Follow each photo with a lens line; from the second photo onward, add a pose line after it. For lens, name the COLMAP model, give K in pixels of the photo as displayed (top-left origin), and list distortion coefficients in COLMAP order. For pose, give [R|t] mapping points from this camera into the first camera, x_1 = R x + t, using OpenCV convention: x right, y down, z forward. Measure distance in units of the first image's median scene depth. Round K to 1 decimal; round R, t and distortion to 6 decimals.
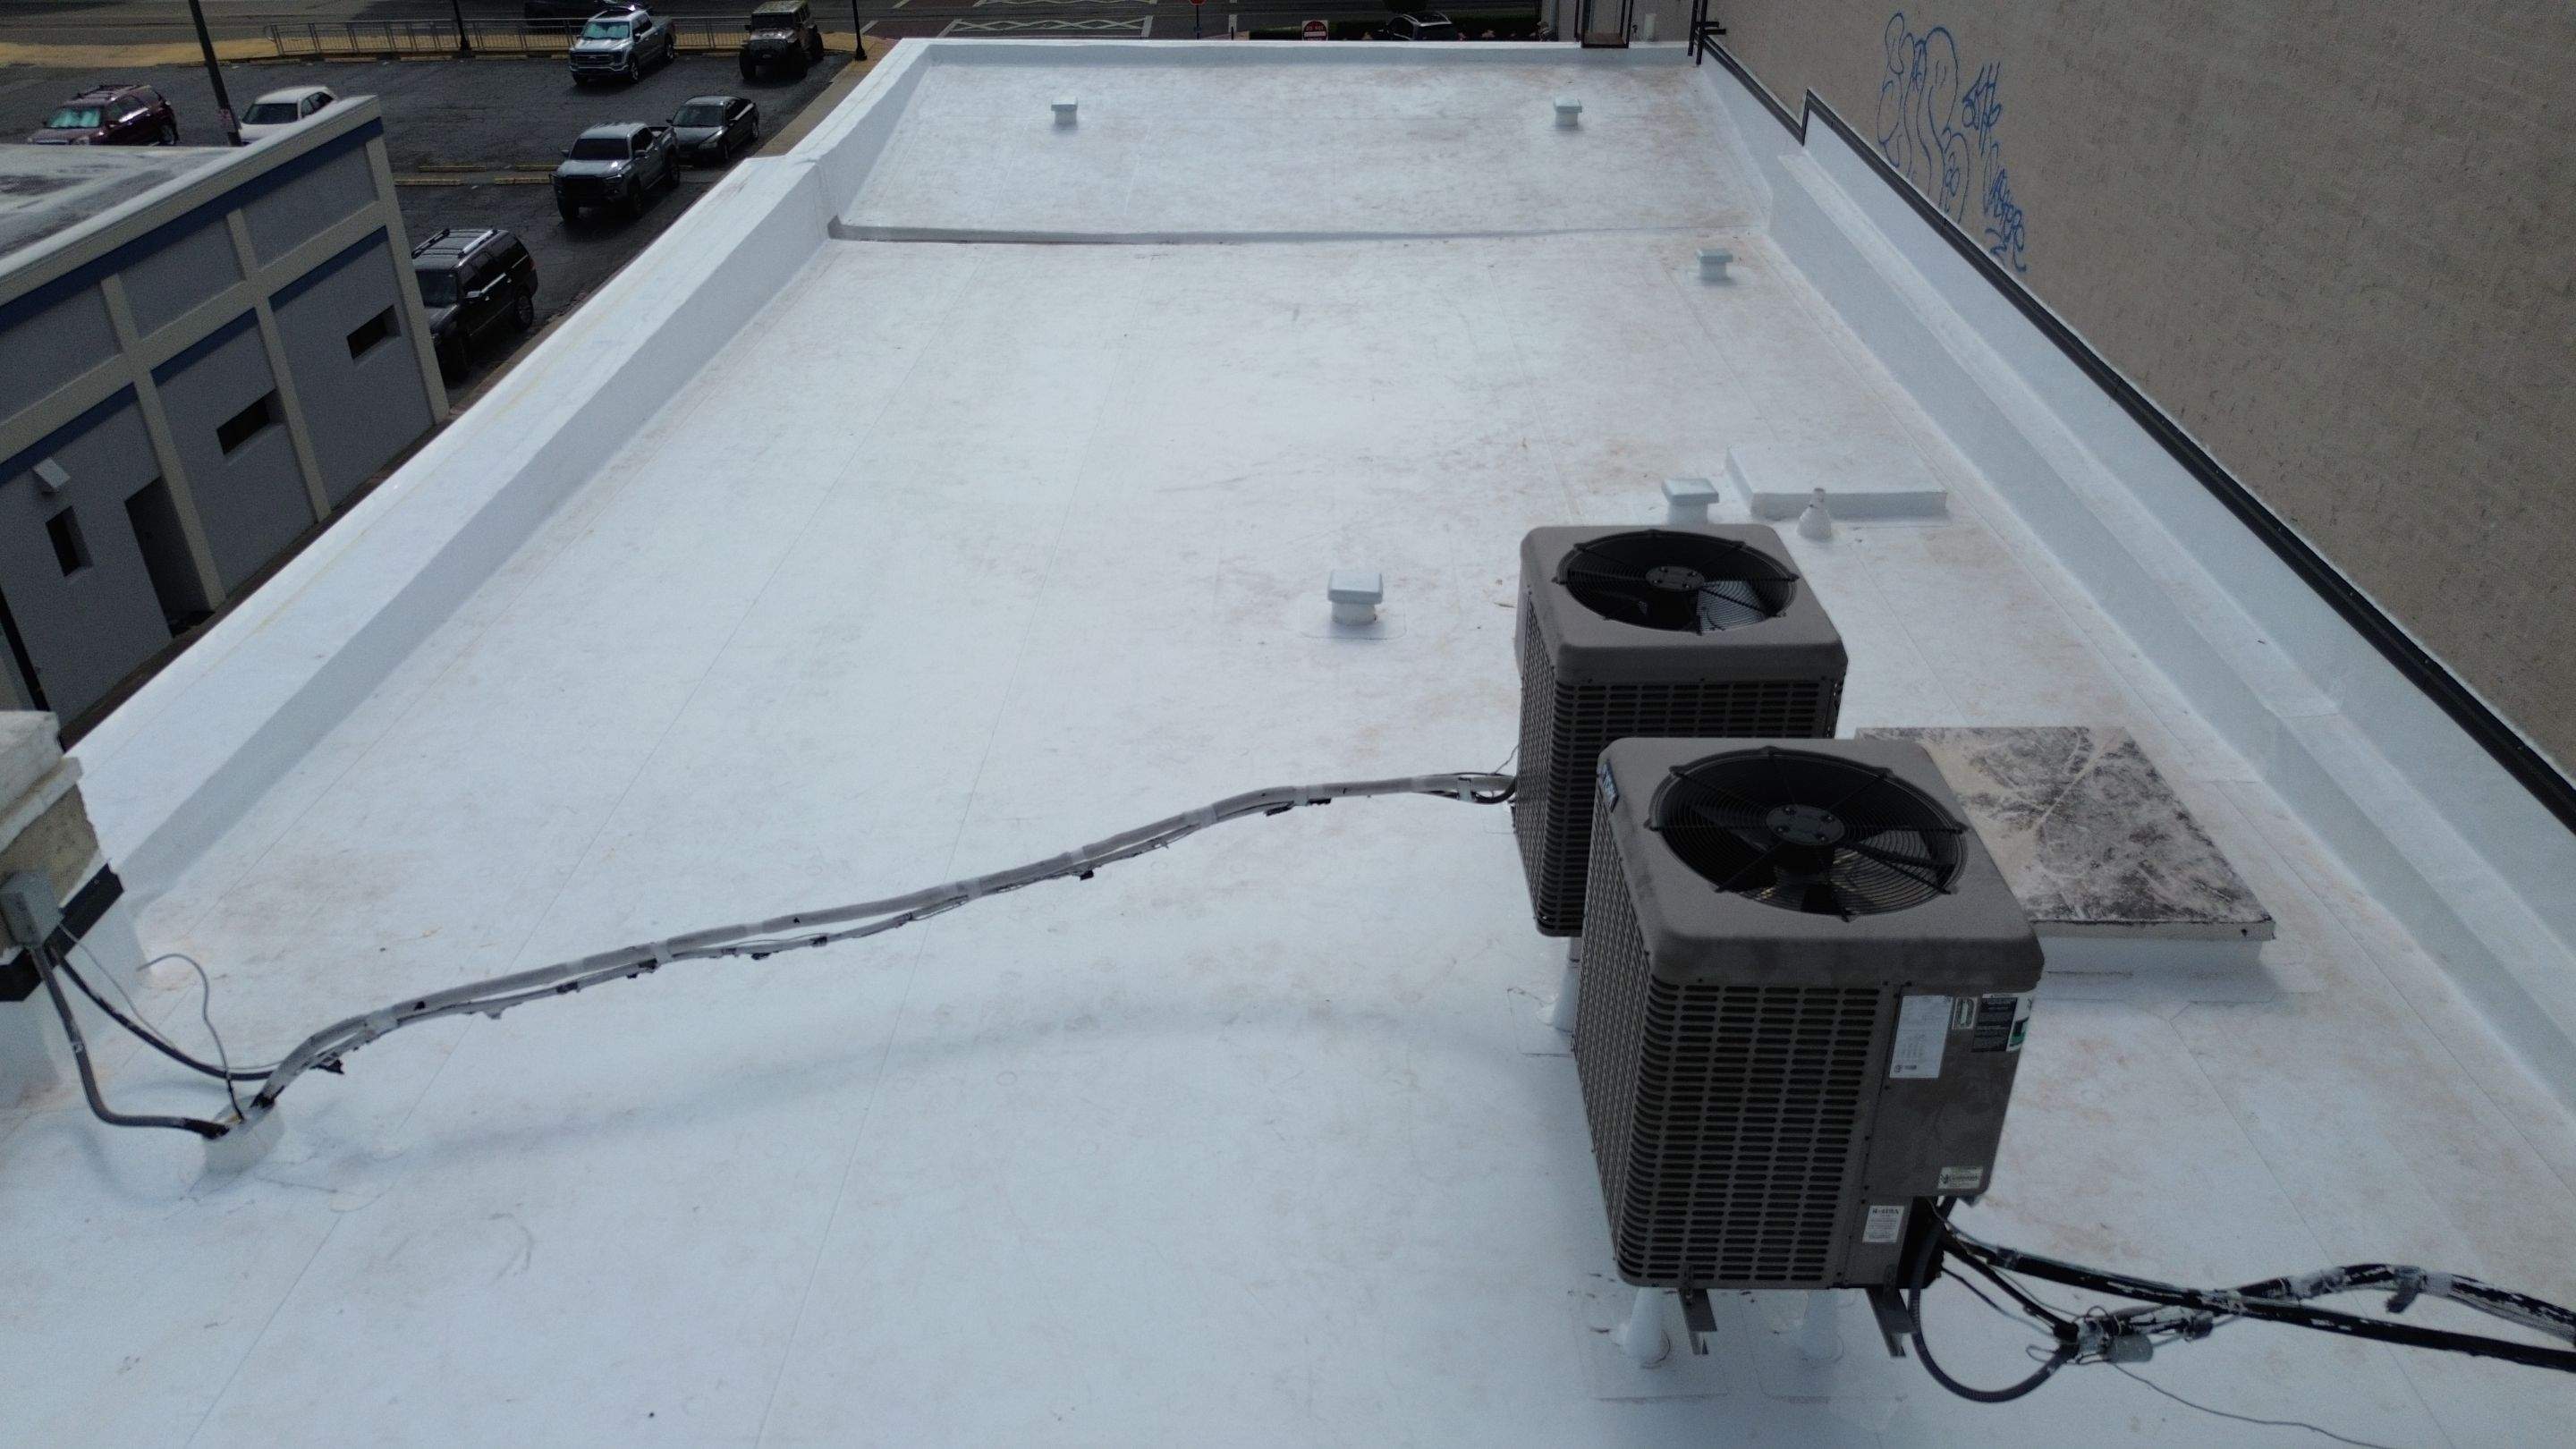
lens RADIAL K [[1826.2, 0, 1301.0], [0, 1826.2, 717.5], [0, 0, 1]] dist [0.046049, -0.034930]
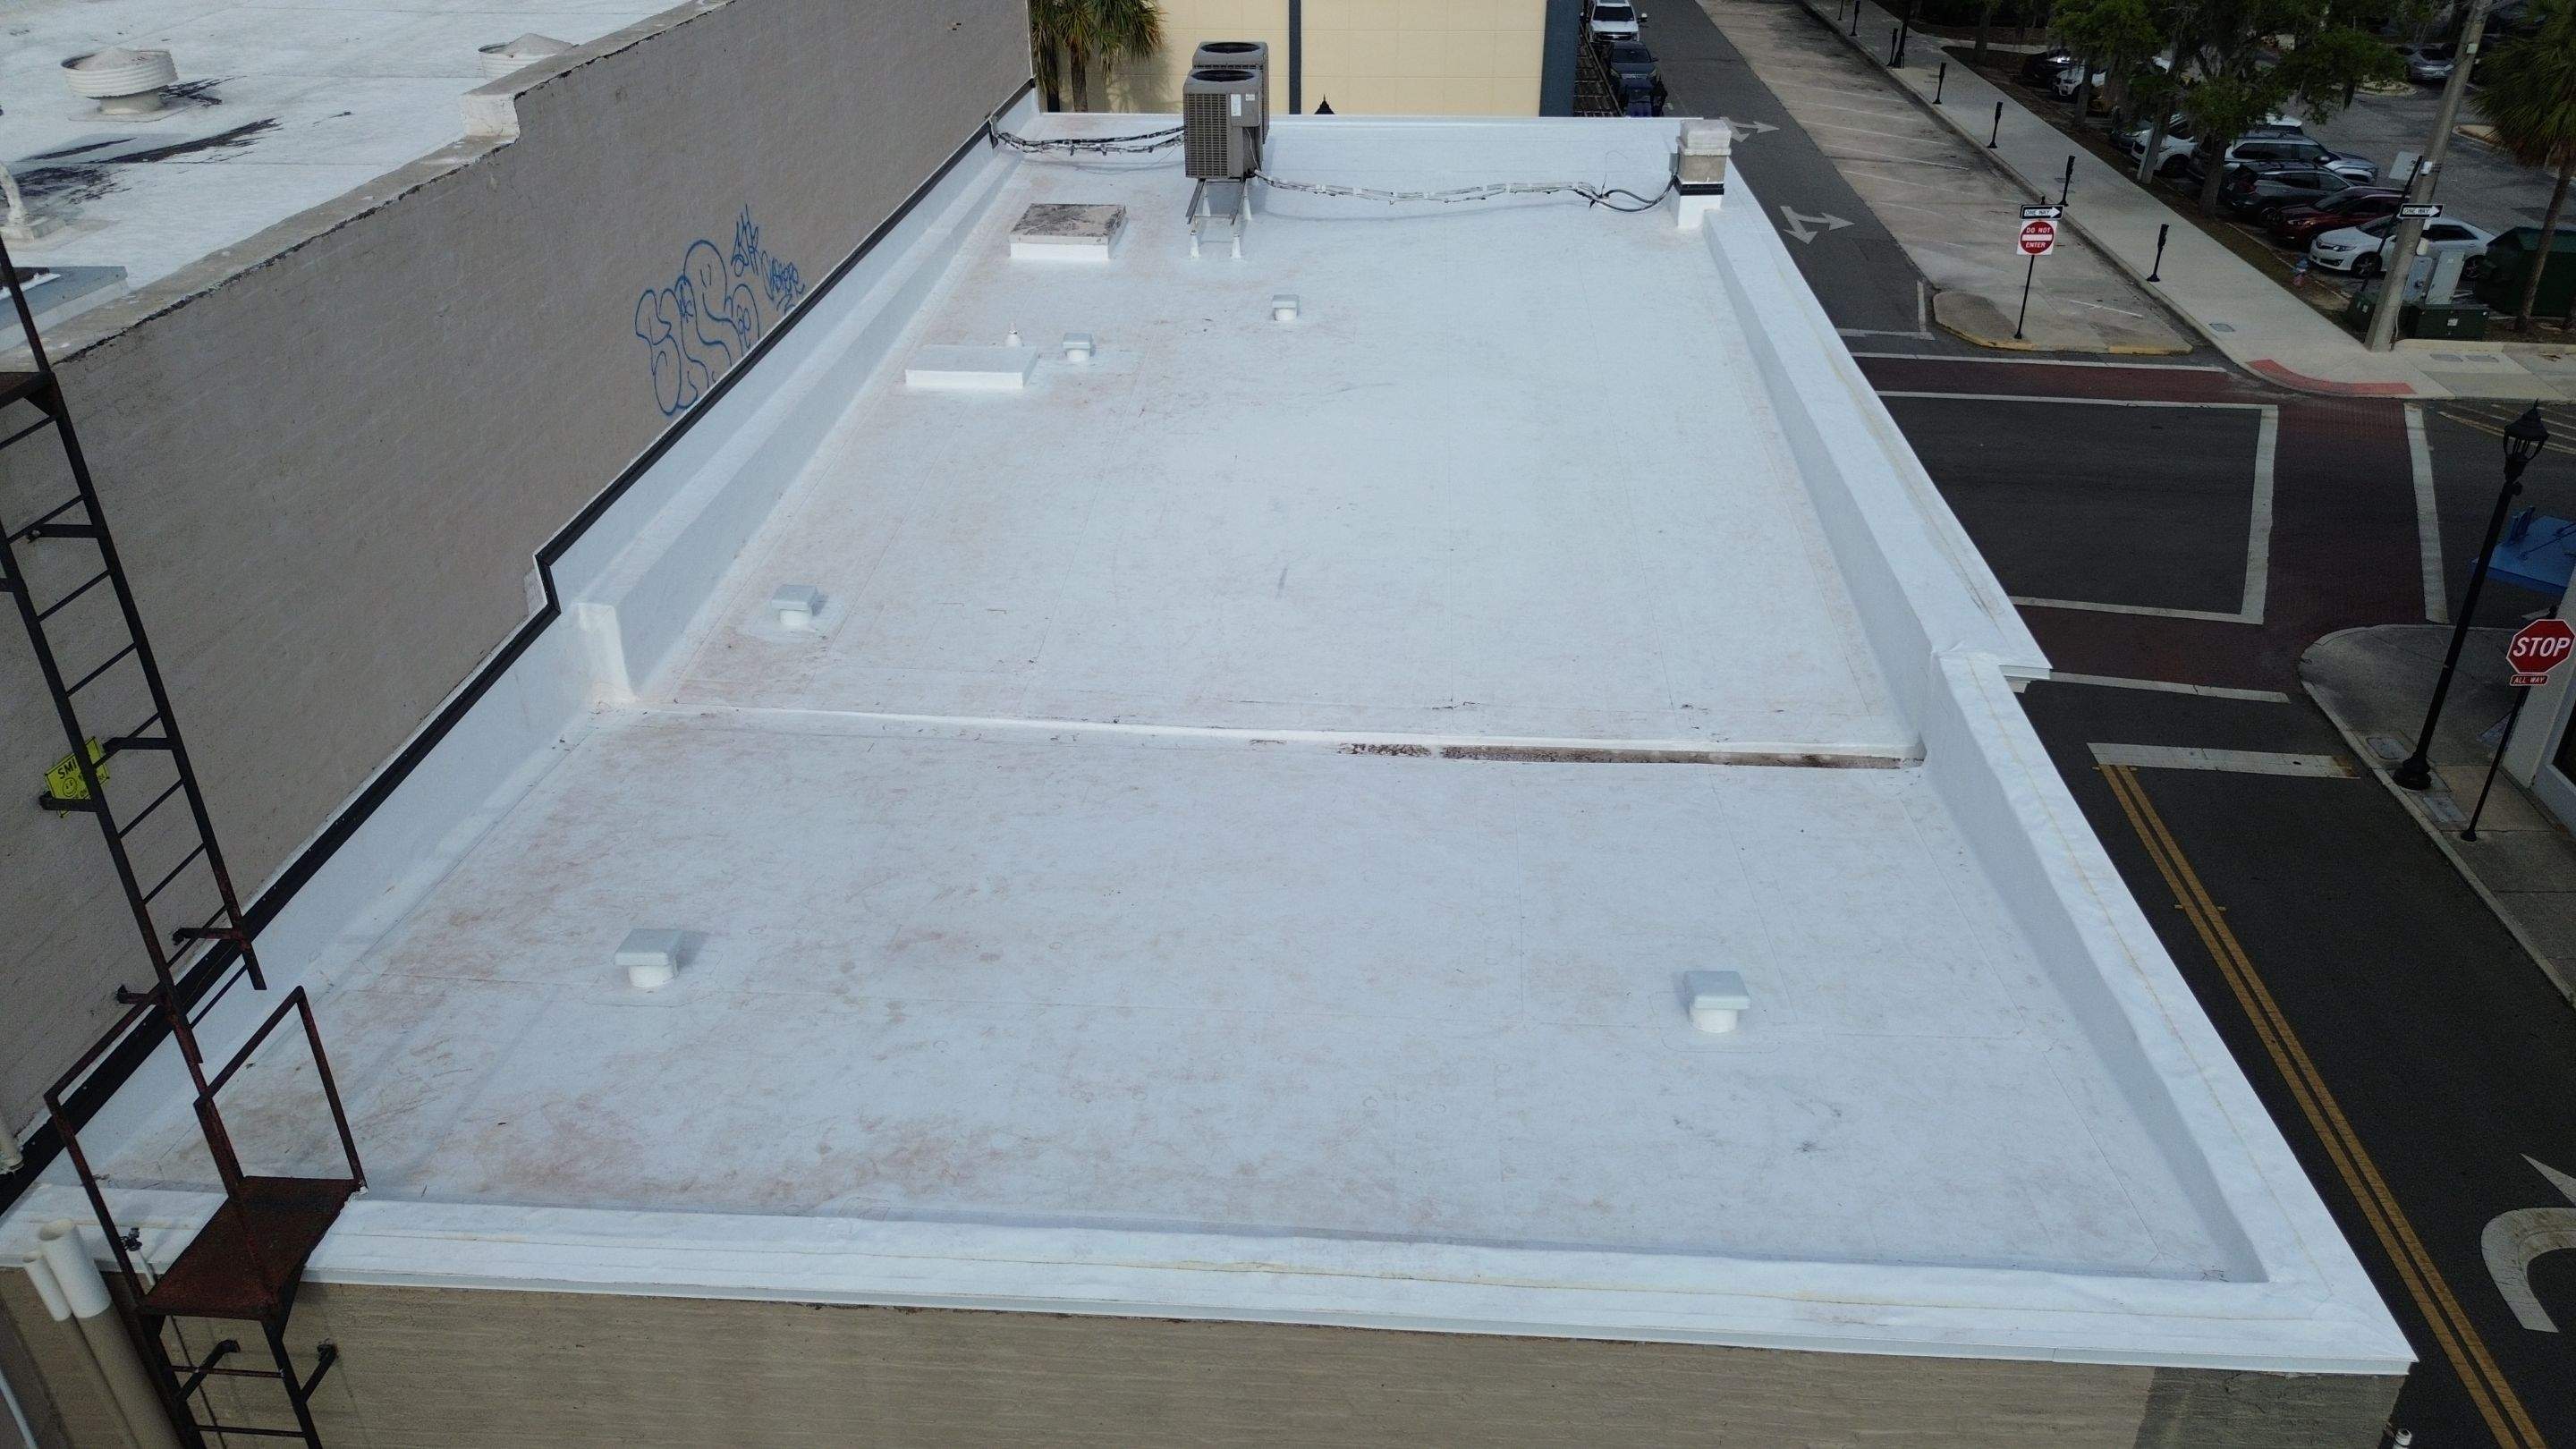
lens RADIAL K [[1826.2, 0, 1294.1], [0, 1826.2, 726.3], [0, 0, 1]] dist [0.046049, -0.034930]
pose [[-0.998503, -0.024867, 0.048712, -0.090384], [0.029426, 0.506482, 0.861748, -1.584555], [-0.046101, 0.861892, -0.504992, 2.440159]]
